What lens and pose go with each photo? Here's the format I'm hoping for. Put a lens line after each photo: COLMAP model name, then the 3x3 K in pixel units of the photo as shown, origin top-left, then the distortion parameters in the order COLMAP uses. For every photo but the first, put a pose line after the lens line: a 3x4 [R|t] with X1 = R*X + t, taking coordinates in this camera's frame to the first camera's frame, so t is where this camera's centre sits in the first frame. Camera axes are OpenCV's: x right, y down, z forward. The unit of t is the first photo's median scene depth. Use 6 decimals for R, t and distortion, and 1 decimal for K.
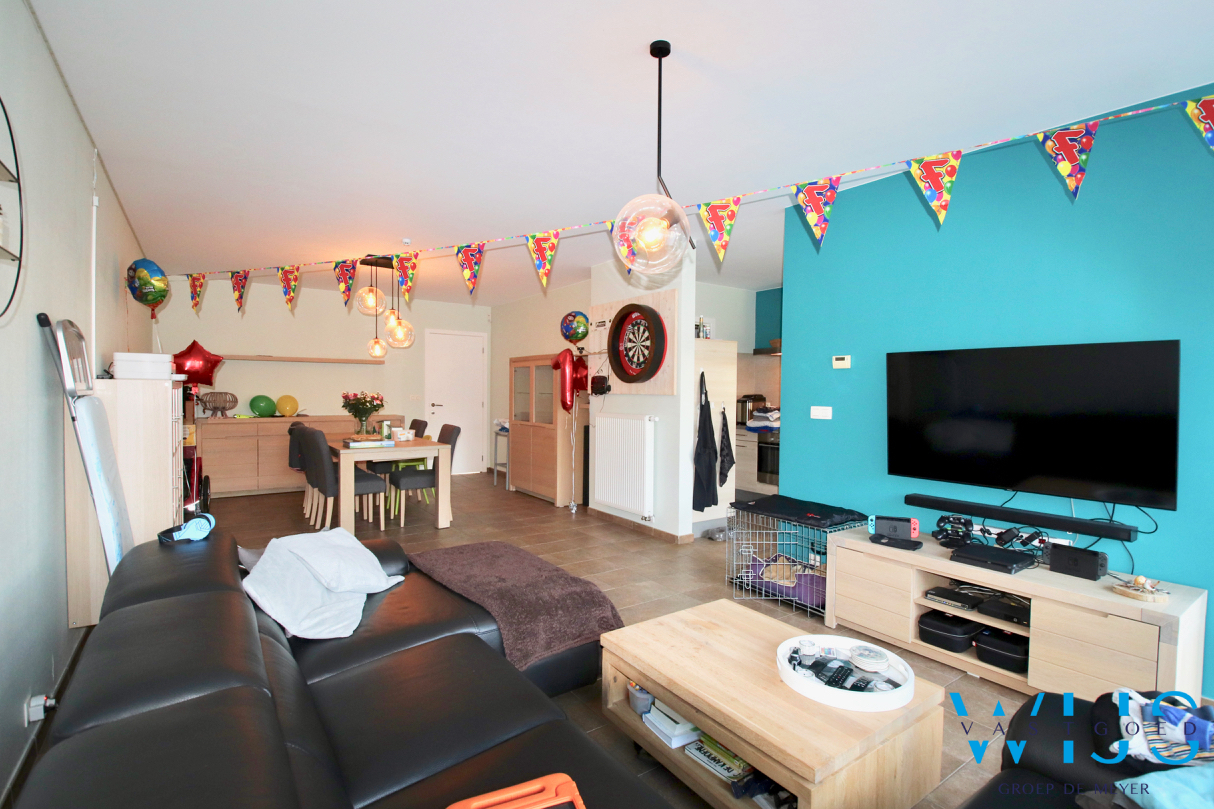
lens RADIAL K [[567.9, 0, 605.2], [0, 567.9, 404.3], [0, 0, 1]] dist [-0.017039, -0.001856]
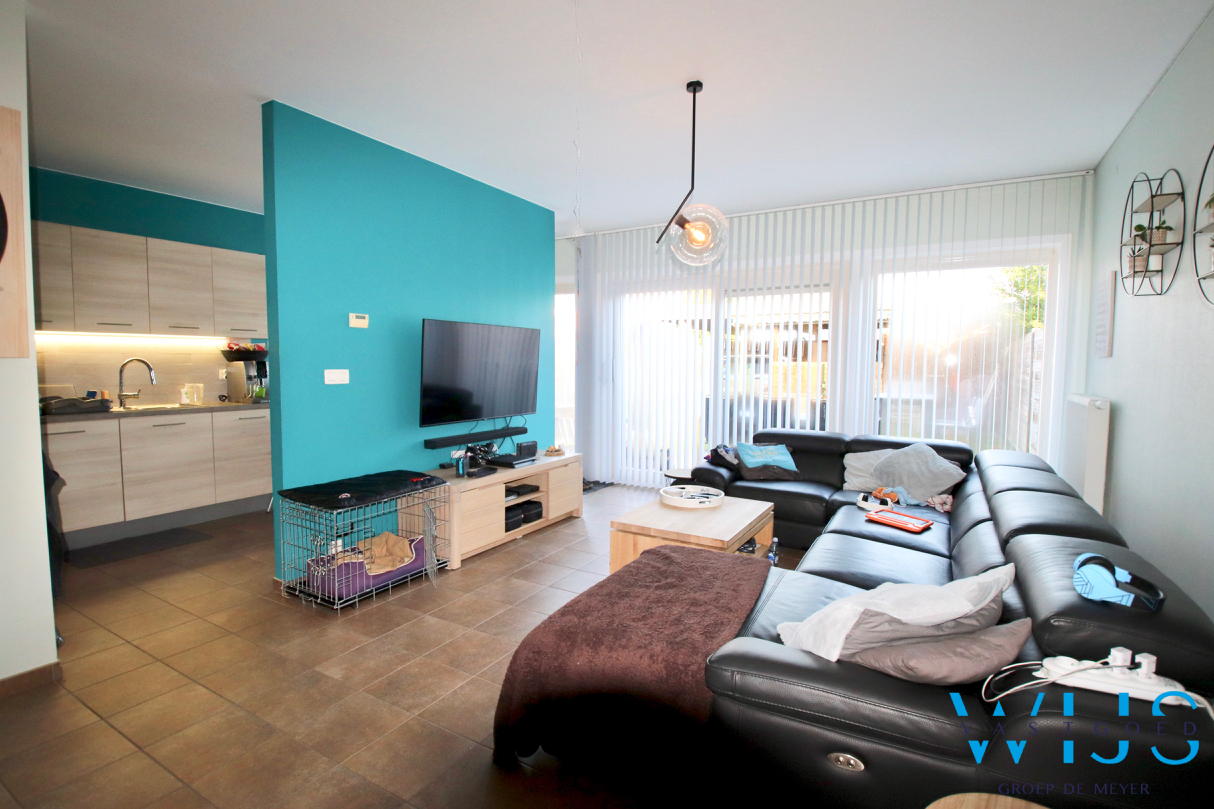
lens RADIAL K [[567.9, 0, 605.9], [0, 567.9, 401.7], [0, 0, 1]] dist [-0.017039, -0.001856]
pose [[-0.414943, -0.075172, 0.906737, -0.584896], [0.013924, 0.995940, 0.088940, -0.018297], [-0.909741, 0.049531, -0.412212, 0.989311]]
